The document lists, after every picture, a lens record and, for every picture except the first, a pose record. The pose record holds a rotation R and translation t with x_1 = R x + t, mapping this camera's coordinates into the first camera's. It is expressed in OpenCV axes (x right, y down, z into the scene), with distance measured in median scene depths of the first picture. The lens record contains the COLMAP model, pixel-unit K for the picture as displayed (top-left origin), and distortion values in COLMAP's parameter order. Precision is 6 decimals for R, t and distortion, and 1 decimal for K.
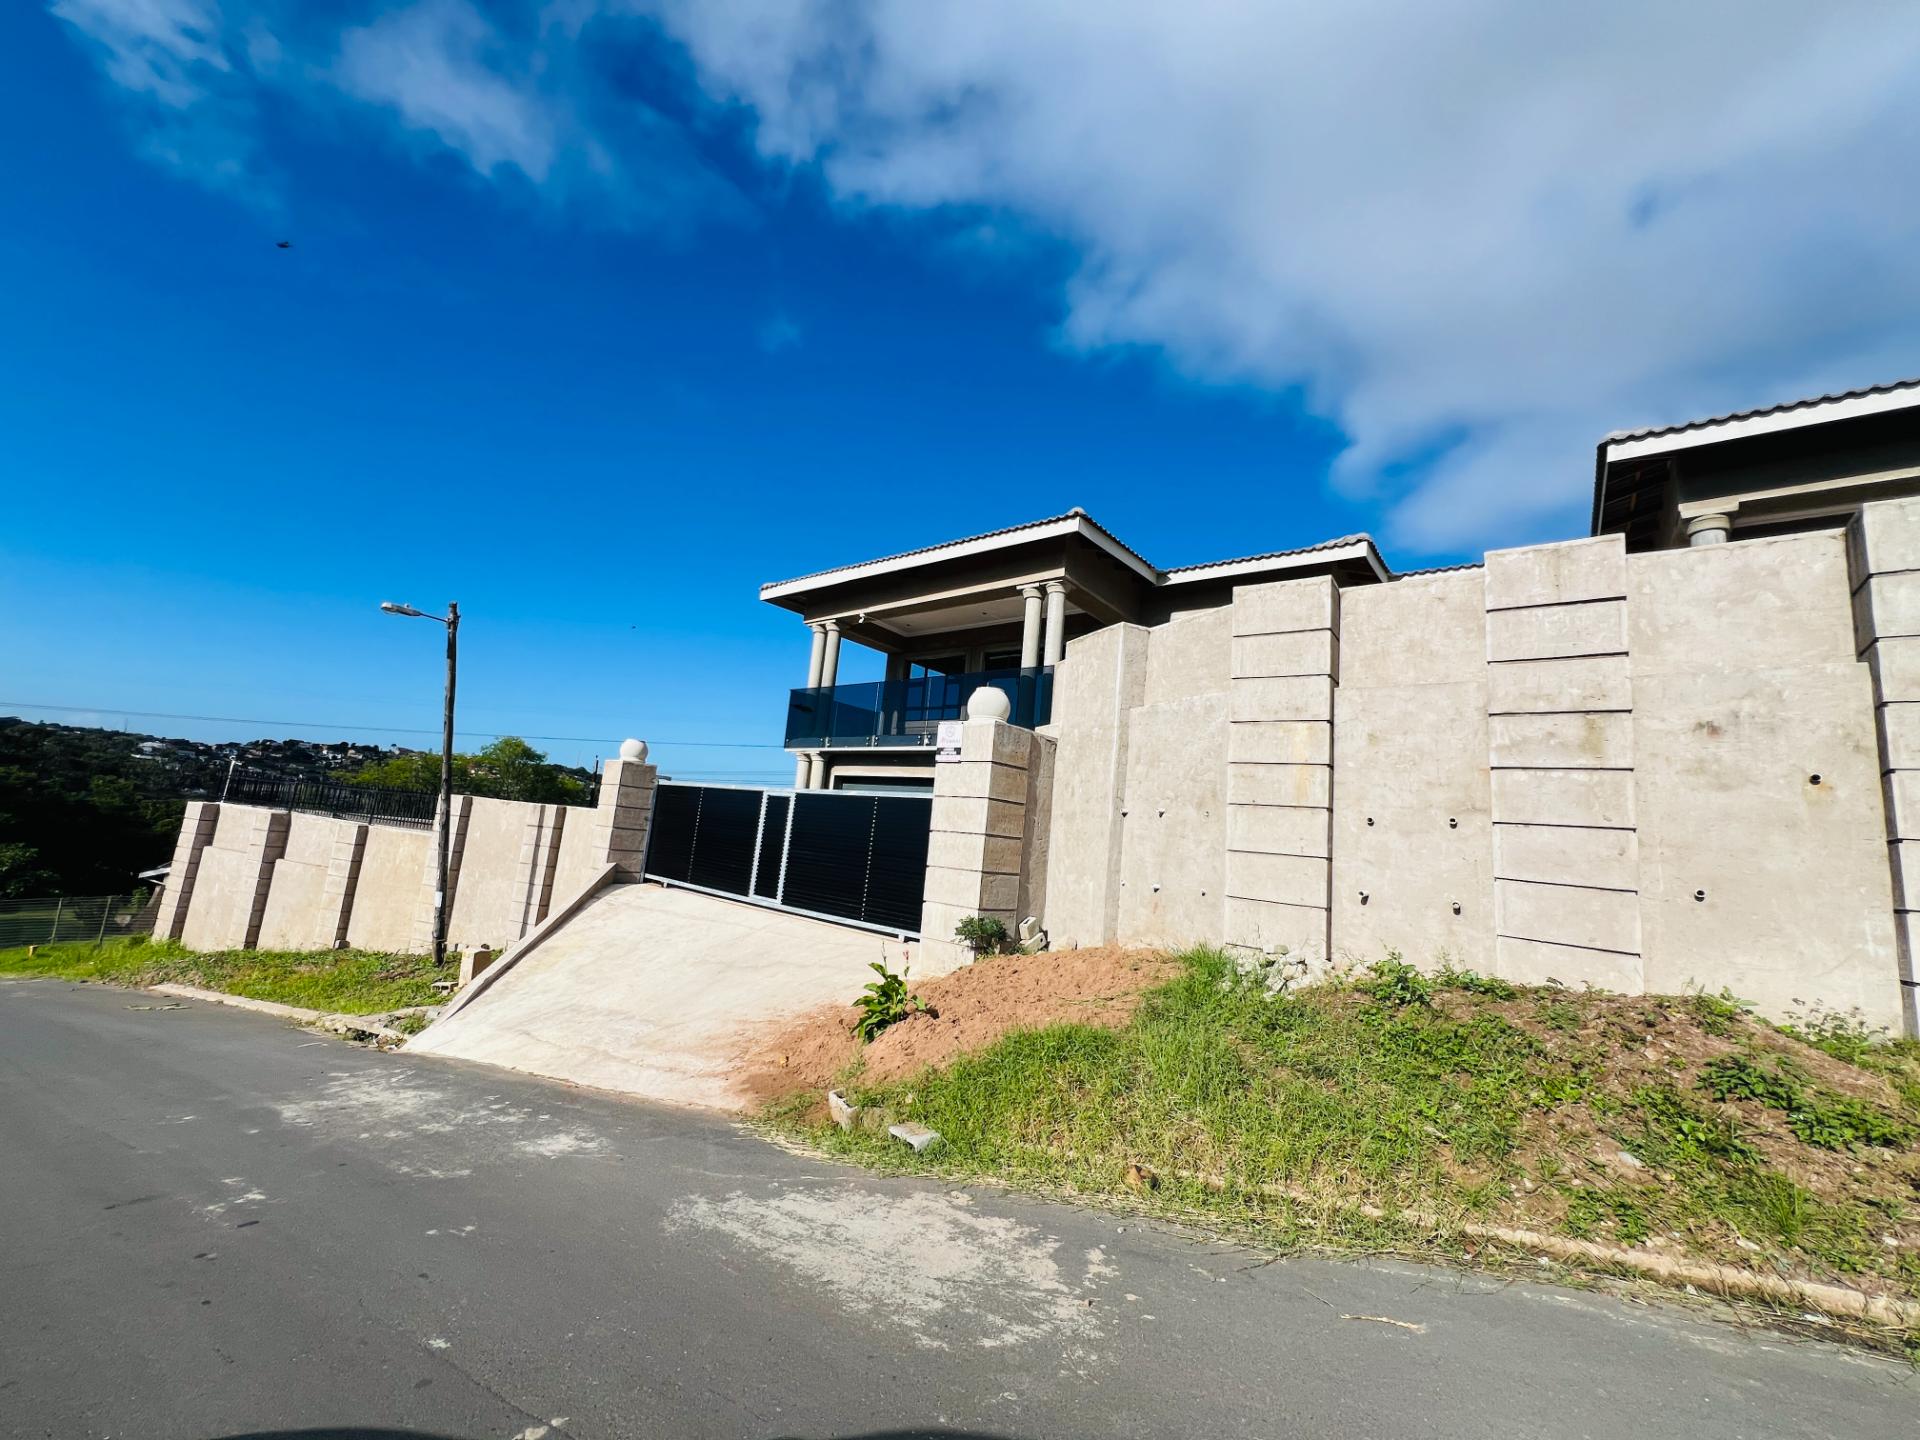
lens RADIAL K [[776.5, 0, 960.0], [0, 776.5, 720.0], [0, 0, 1]] dist [-0.000678, 0.000389]
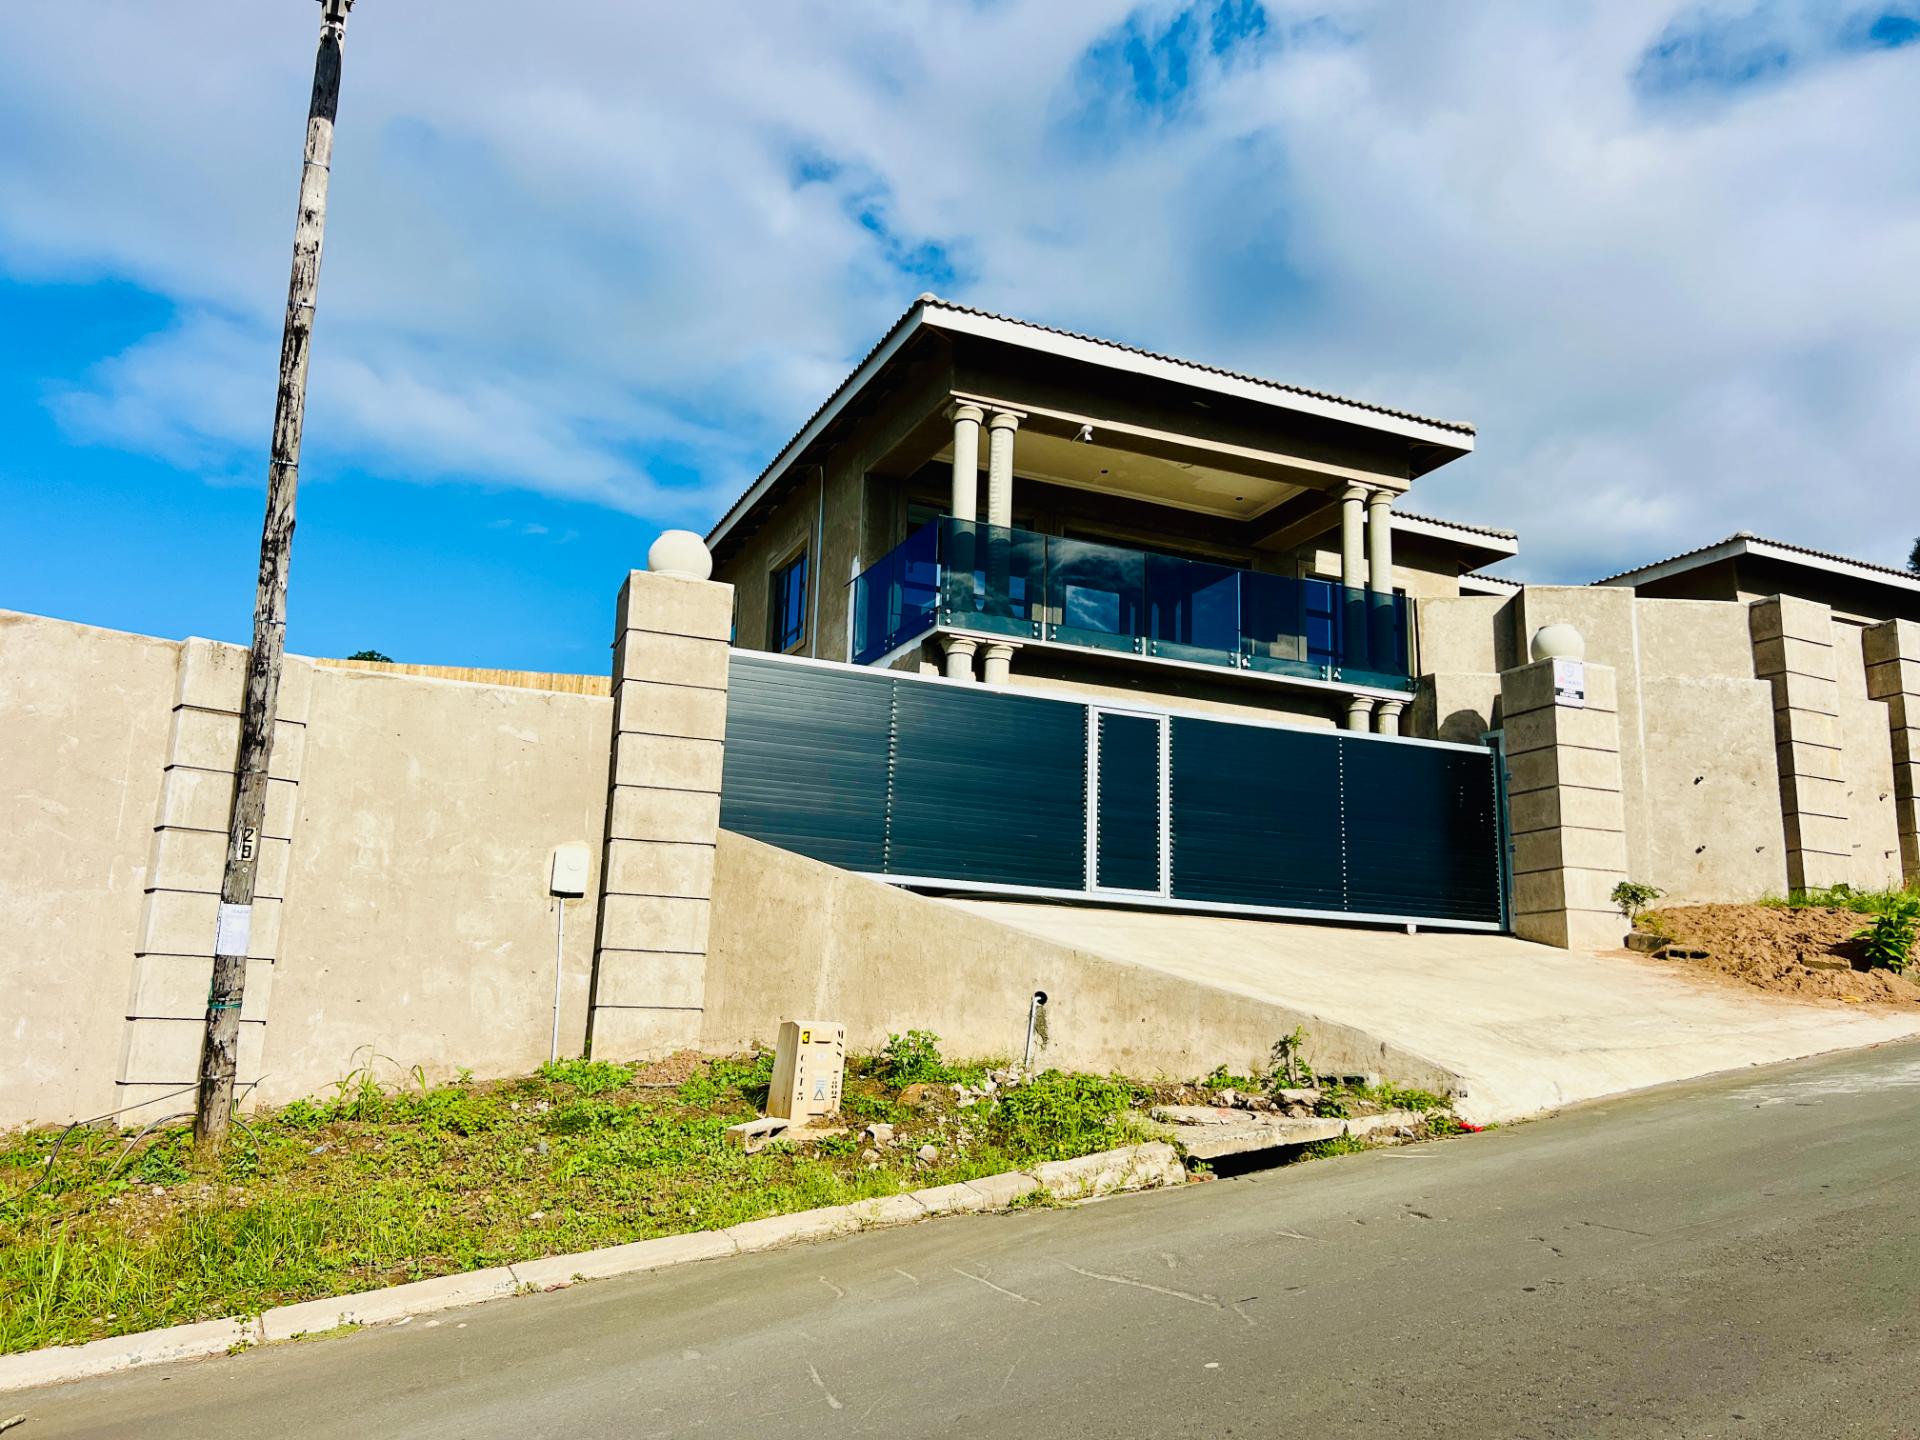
lens RADIAL K [[1450.7, 0, 978.9], [0, 1450.7, 729.1], [0, 0, 1]] dist [0.069732, -0.081977]
pose [[0.451667, 0.100374, 0.886523, -1.929664], [-0.130224, 0.990427, -0.045792, 0.262491], [-0.882632, -0.094764, 0.460414, 0.916508]]
